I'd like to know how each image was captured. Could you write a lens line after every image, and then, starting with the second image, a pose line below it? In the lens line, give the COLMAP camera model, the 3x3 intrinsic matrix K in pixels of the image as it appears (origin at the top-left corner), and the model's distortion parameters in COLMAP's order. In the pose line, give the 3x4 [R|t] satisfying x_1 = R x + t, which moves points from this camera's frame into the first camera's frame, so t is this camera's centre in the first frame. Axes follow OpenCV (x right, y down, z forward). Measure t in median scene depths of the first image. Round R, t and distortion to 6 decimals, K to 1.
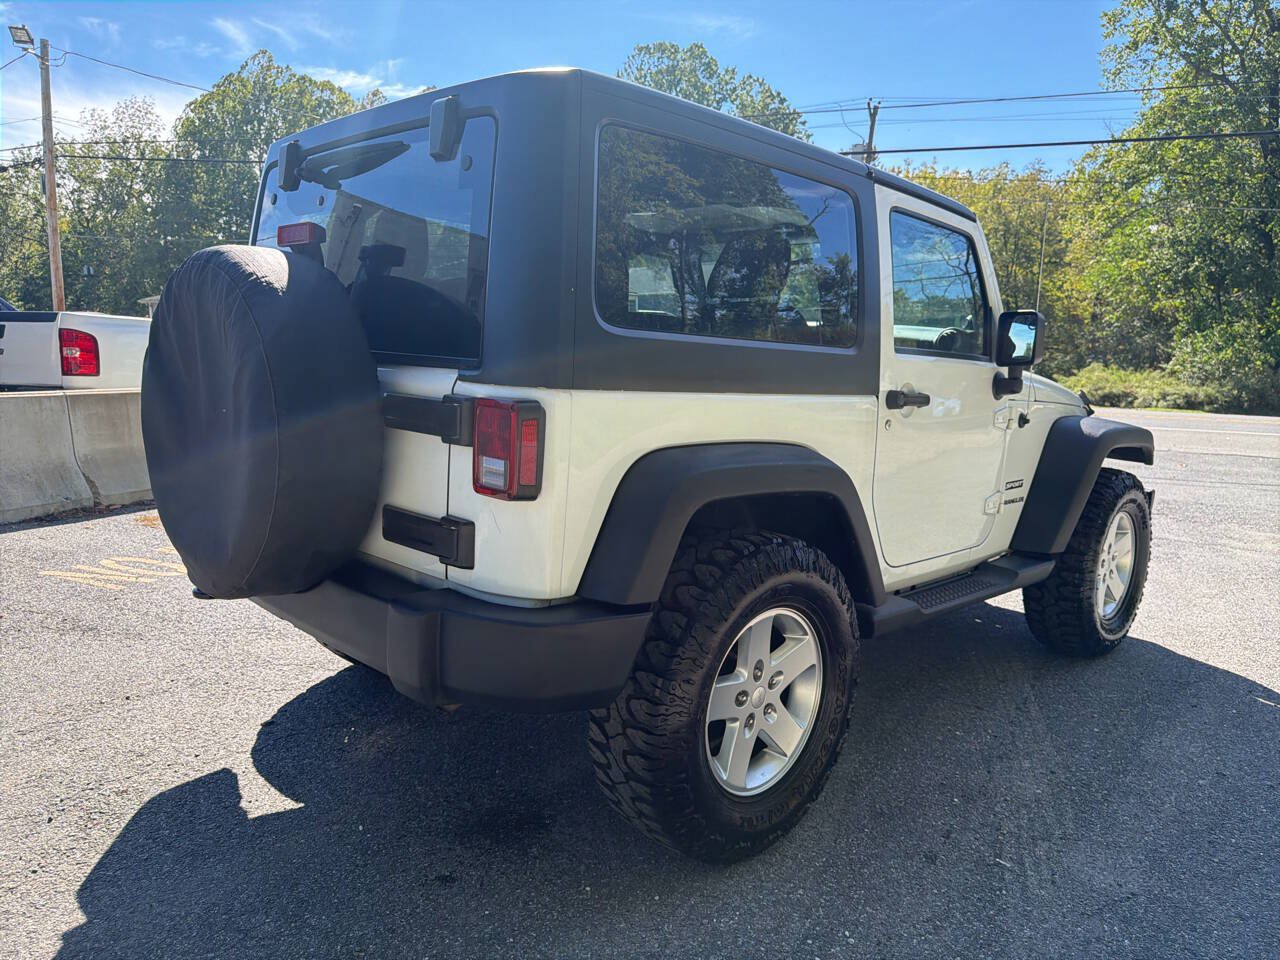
lens RADIAL K [[914.7, 0, 643.0], [0, 914.7, 490.6], [0, 0, 1]] dist [0.028157, -0.032898]
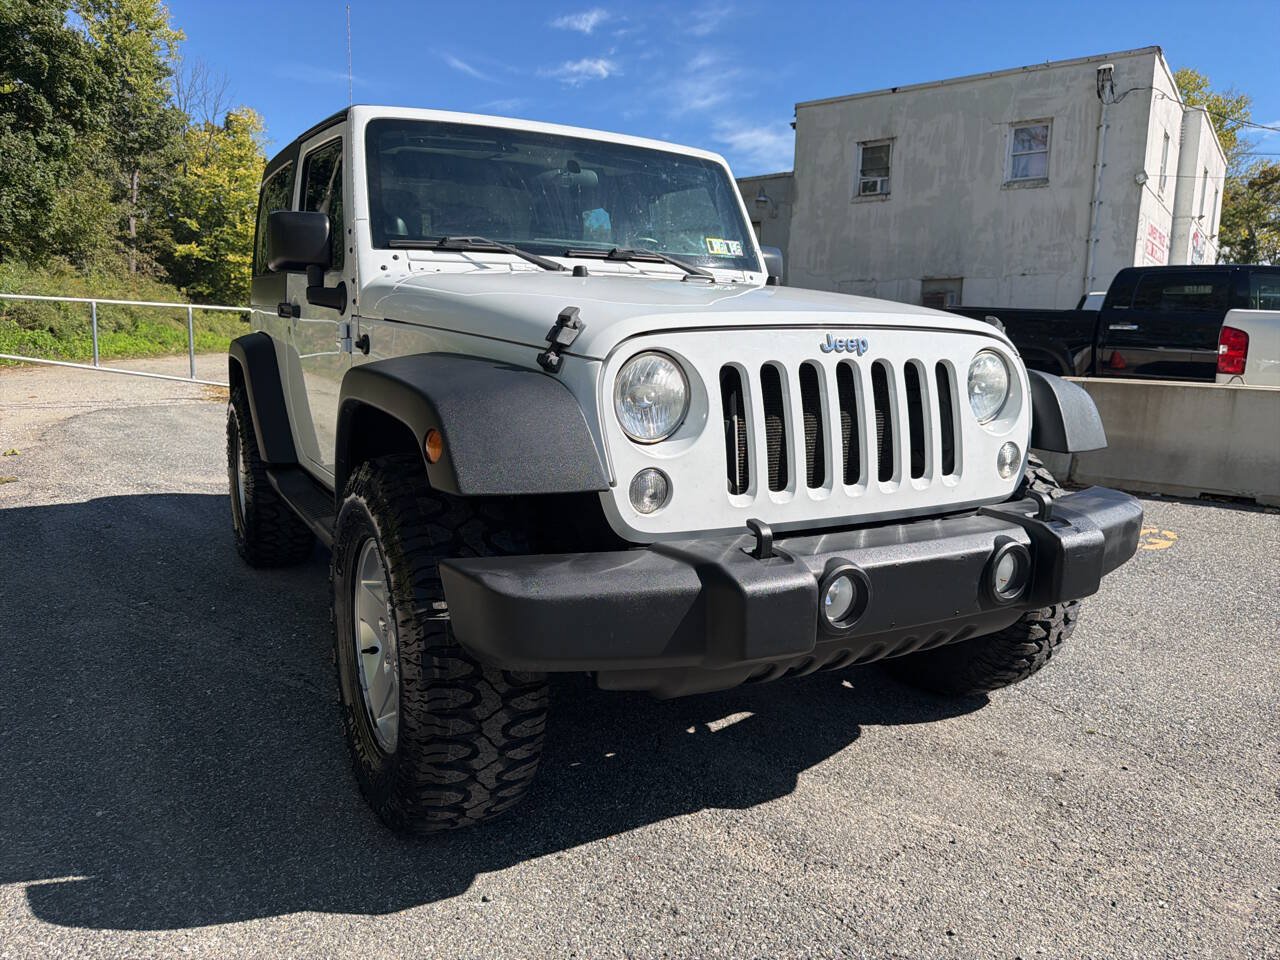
lens RADIAL K [[914.7, 0, 633.5], [0, 914.7, 480.9], [0, 0, 1]] dist [0.028157, -0.032898]
pose [[-0.270053, 0.114822, -0.955975, 0.054102], [-0.184021, 0.968407, 0.168300, -0.006686], [0.945097, 0.221369, -0.240391, 0.070449]]
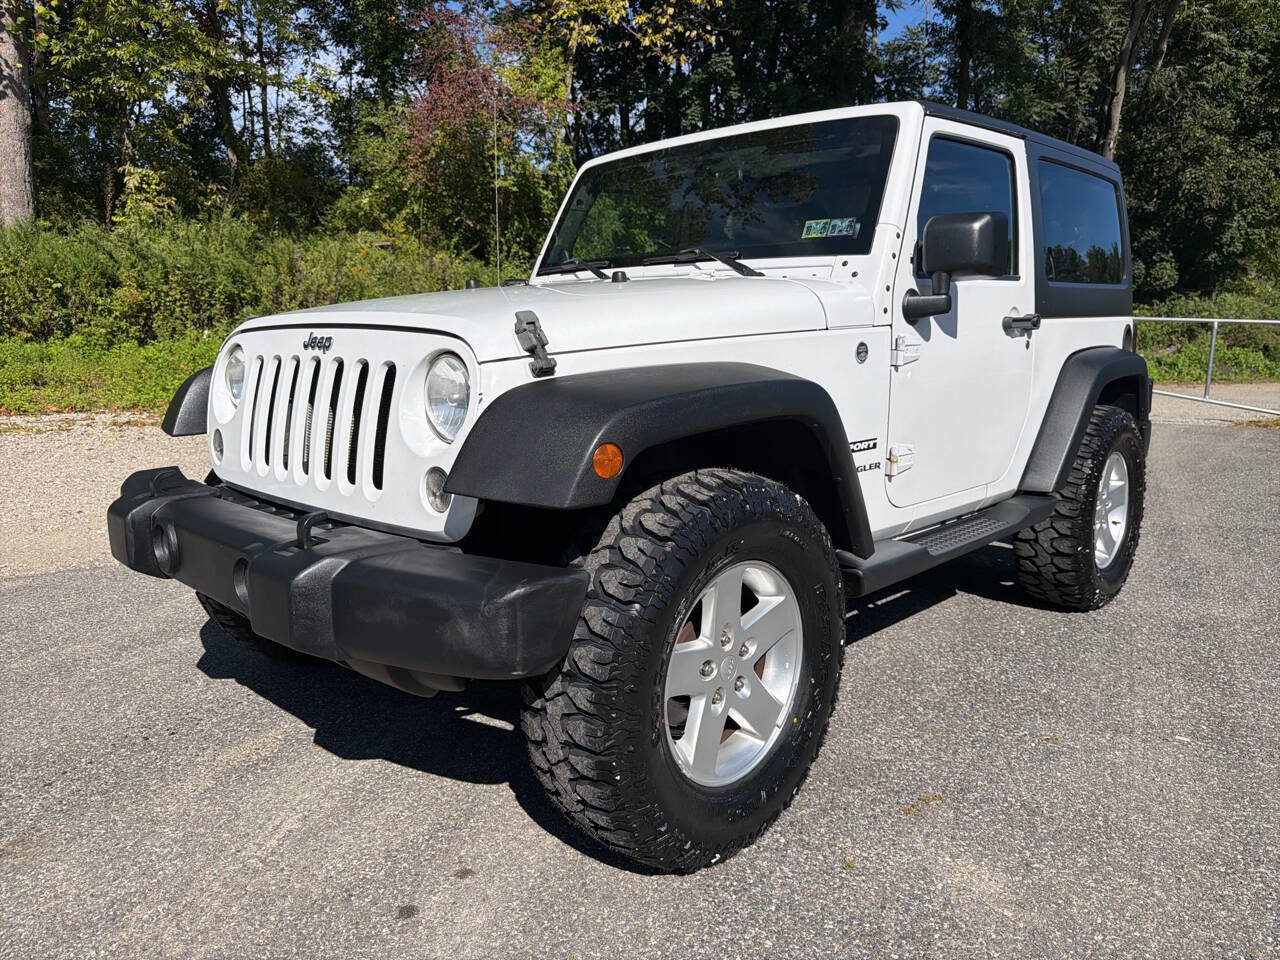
lens RADIAL K [[914.7, 0, 635.5], [0, 914.7, 484.0], [0, 0, 1]] dist [0.028157, -0.032898]
pose [[-0.998509, -0.043117, -0.033491, 0.014421], [-0.051583, 0.946012, 0.320000, -0.013107], [0.017885, 0.321250, -0.946825, 0.099612]]
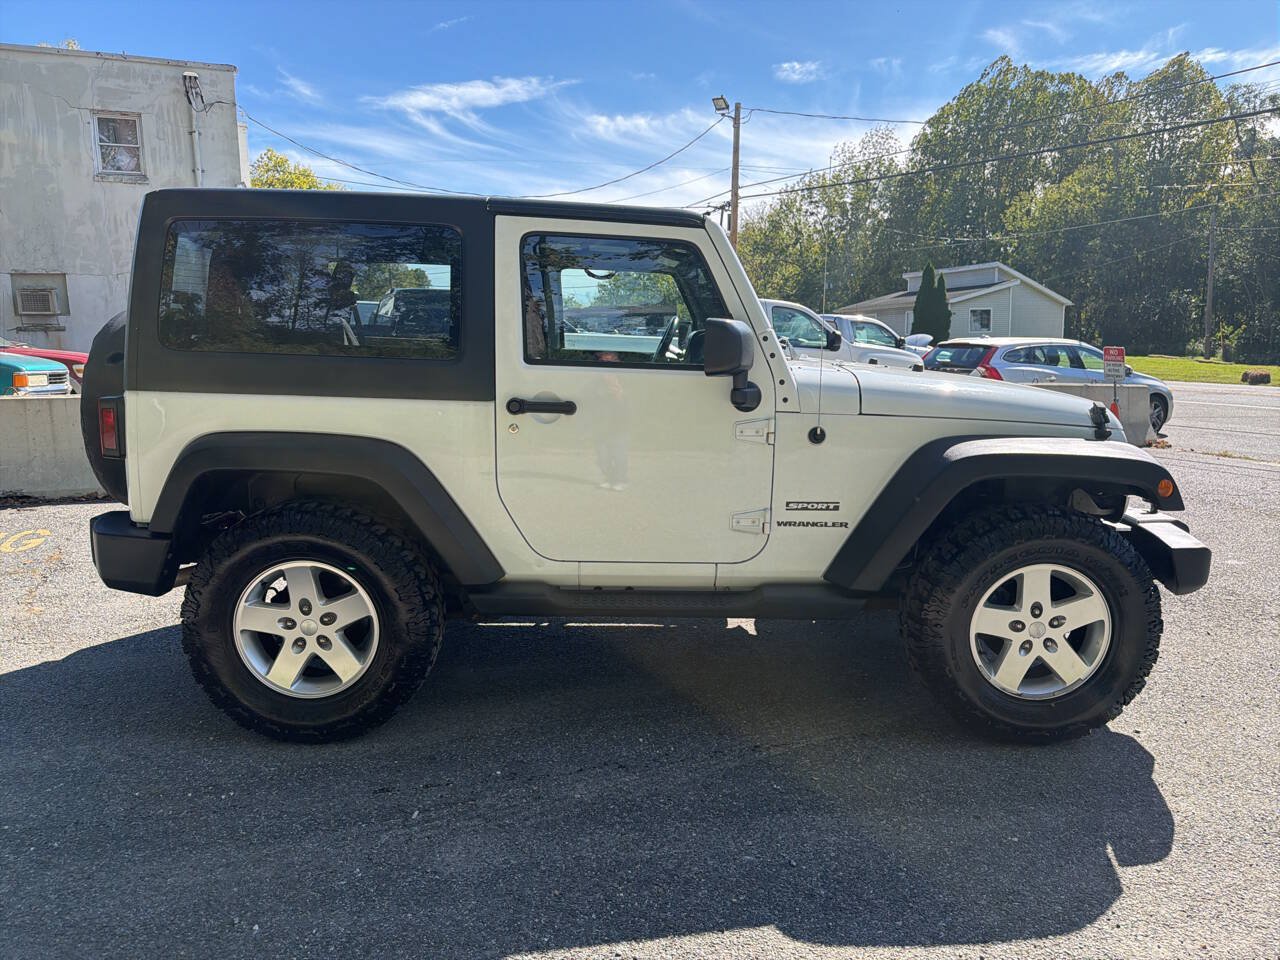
lens RADIAL K [[914.7, 0, 642.1], [0, 914.7, 478.6], [0, 0, 1]] dist [0.028157, -0.032898]
pose [[0.719971, 0.080804, -0.689284, 0.045029], [-0.088861, 0.995757, 0.023915, -0.001991], [0.688292, 0.044032, 0.724096, 0.011806]]
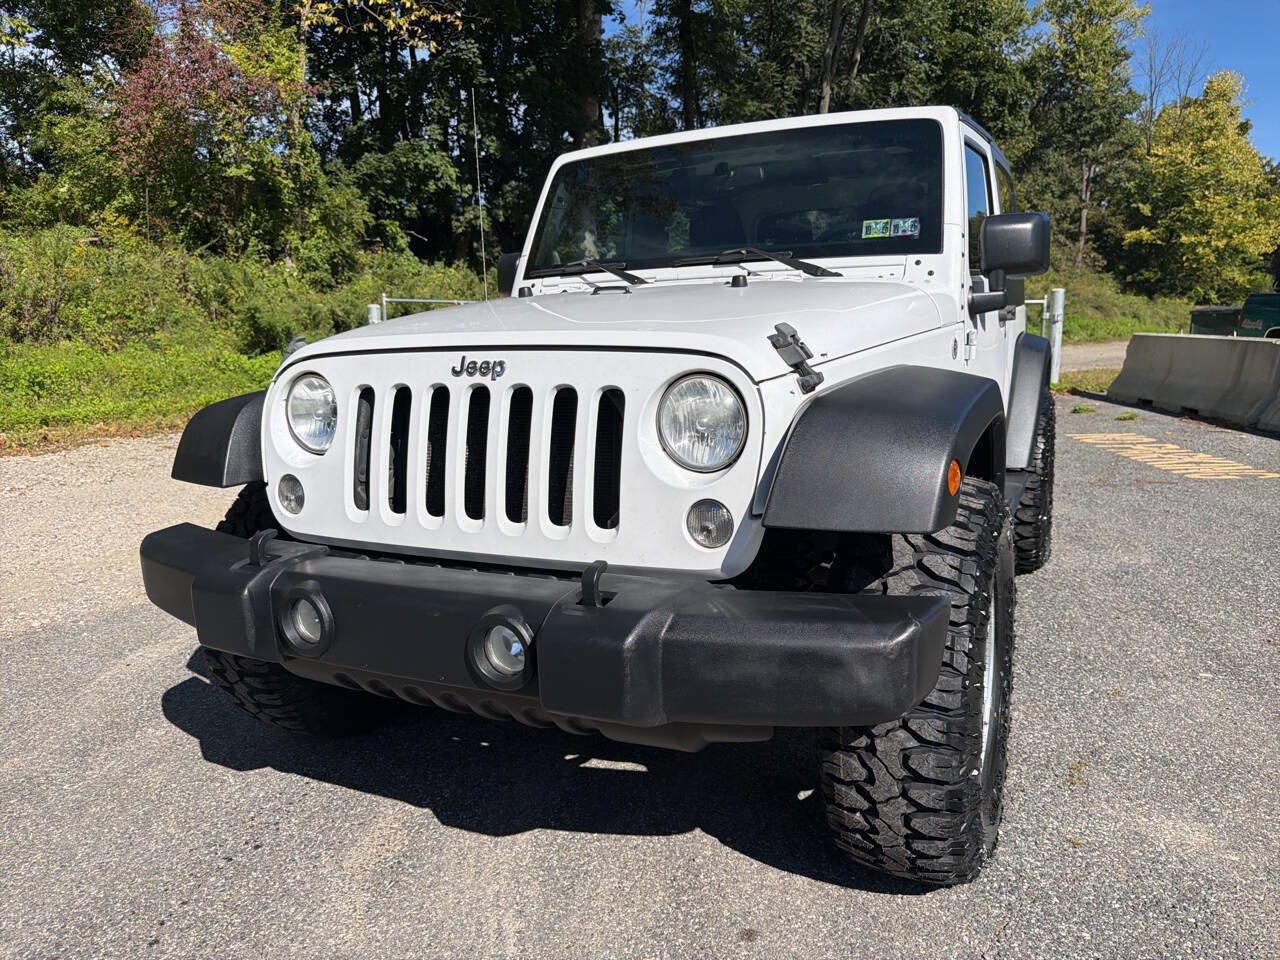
lens RADIAL K [[914.7, 0, 641.4], [0, 914.7, 479.2], [0, 0, 1]] dist [0.028157, -0.032898]
pose [[-0.947067, 0.041624, -0.318326, 0.028282], [-0.061789, 0.949387, 0.307972, -0.012608], [0.315034, 0.311339, -0.896561, 0.095162]]
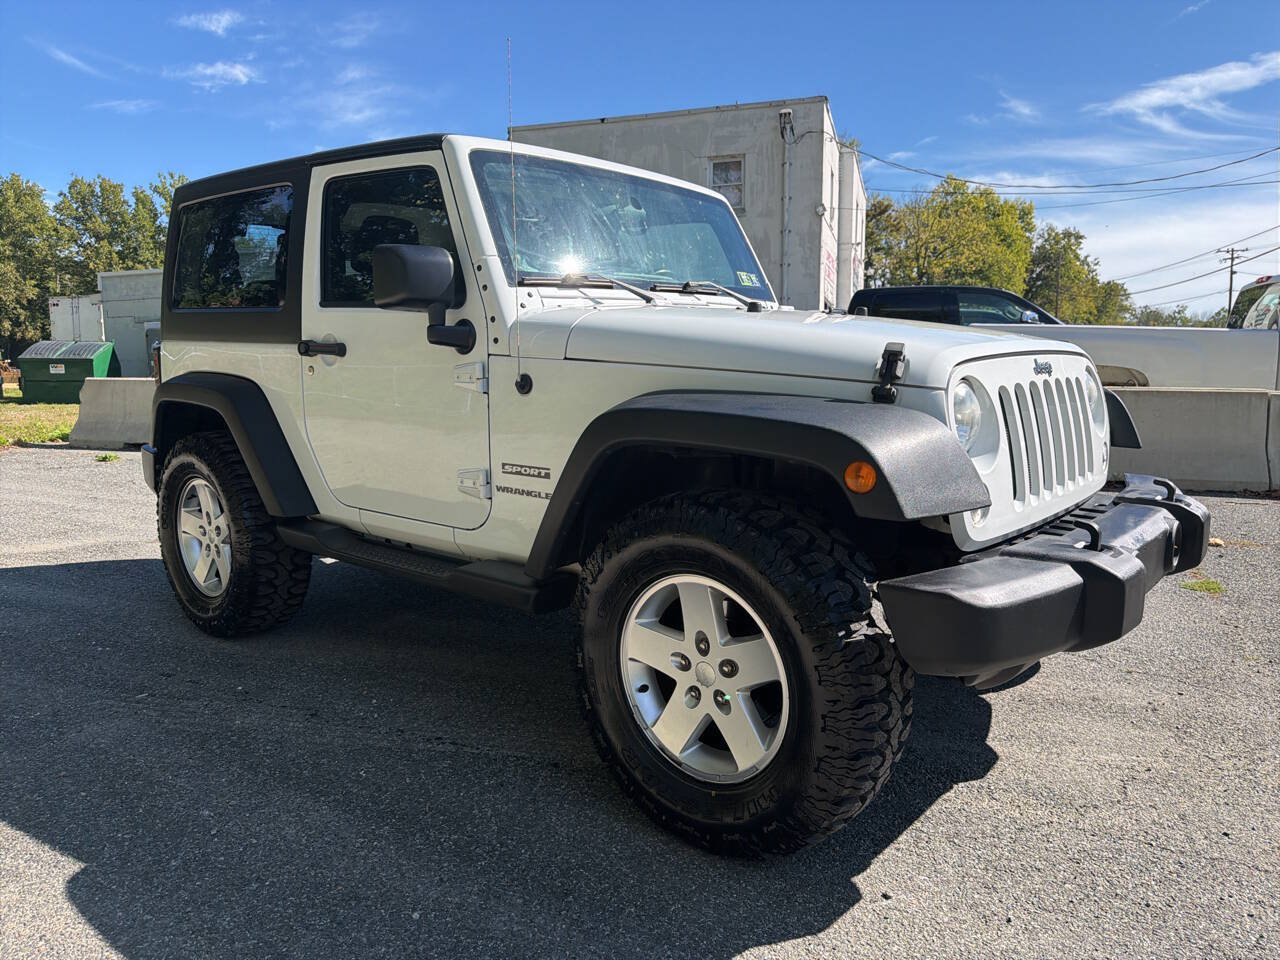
lens RADIAL K [[914.7, 0, 640.2], [0, 914.7, 484.3], [0, 0, 1]] dist [0.028157, -0.032898]
pose [[0.080113, 0.107291, -0.990995, 0.057355], [-0.148374, 0.984398, 0.094582, -0.003950], [0.985681, 0.139460, 0.094782, 0.051422]]
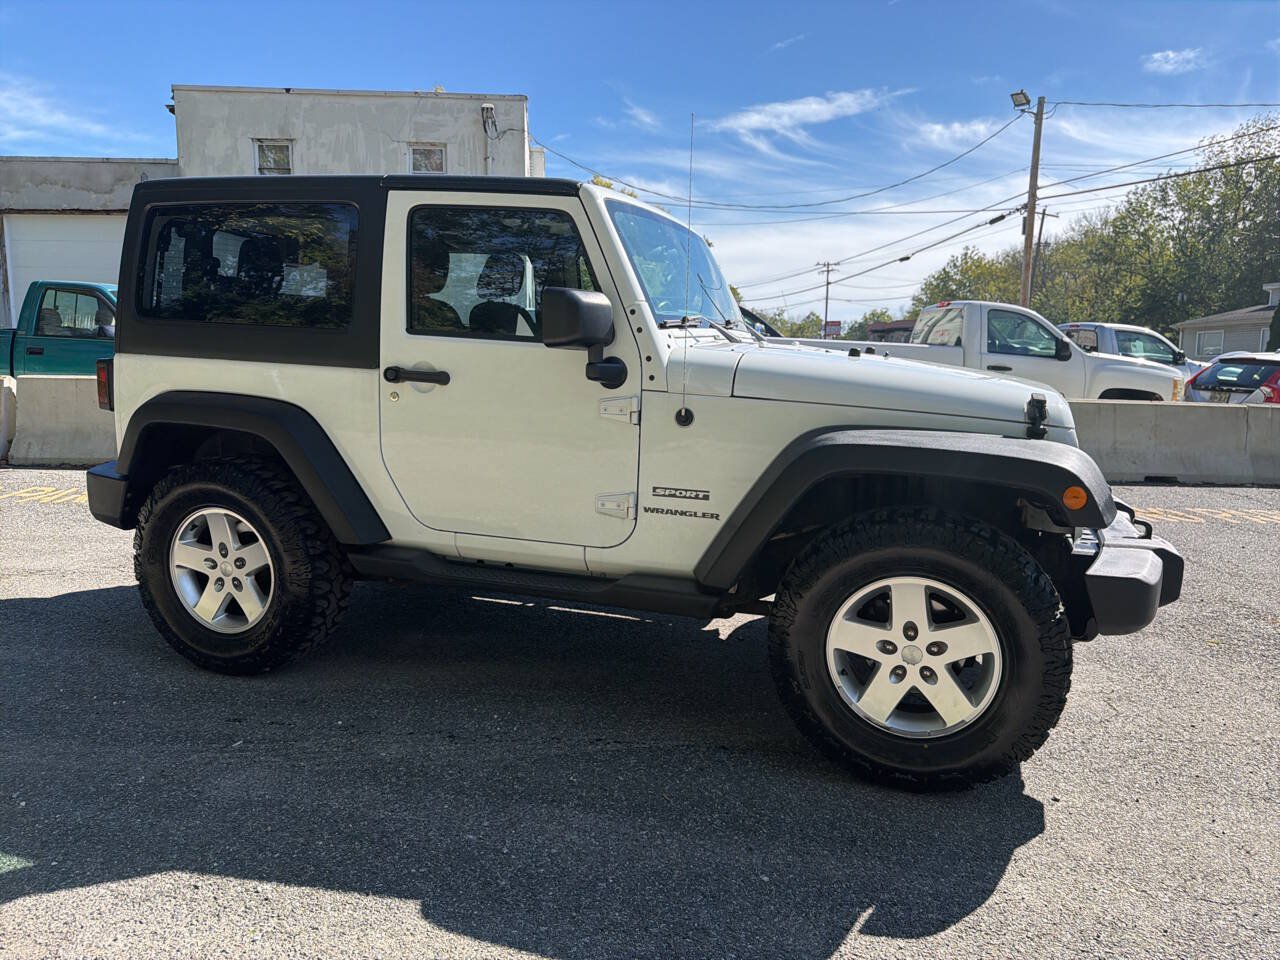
lens RADIAL K [[914.7, 0, 640.6], [0, 914.7, 487.6], [0, 0, 1]] dist [0.028157, -0.032898]
pose [[0.447396, 0.115963, -0.886786, 0.056405], [-0.145372, 0.987801, 0.055830, -0.002638], [0.882442, 0.103936, 0.458796, 0.029408]]
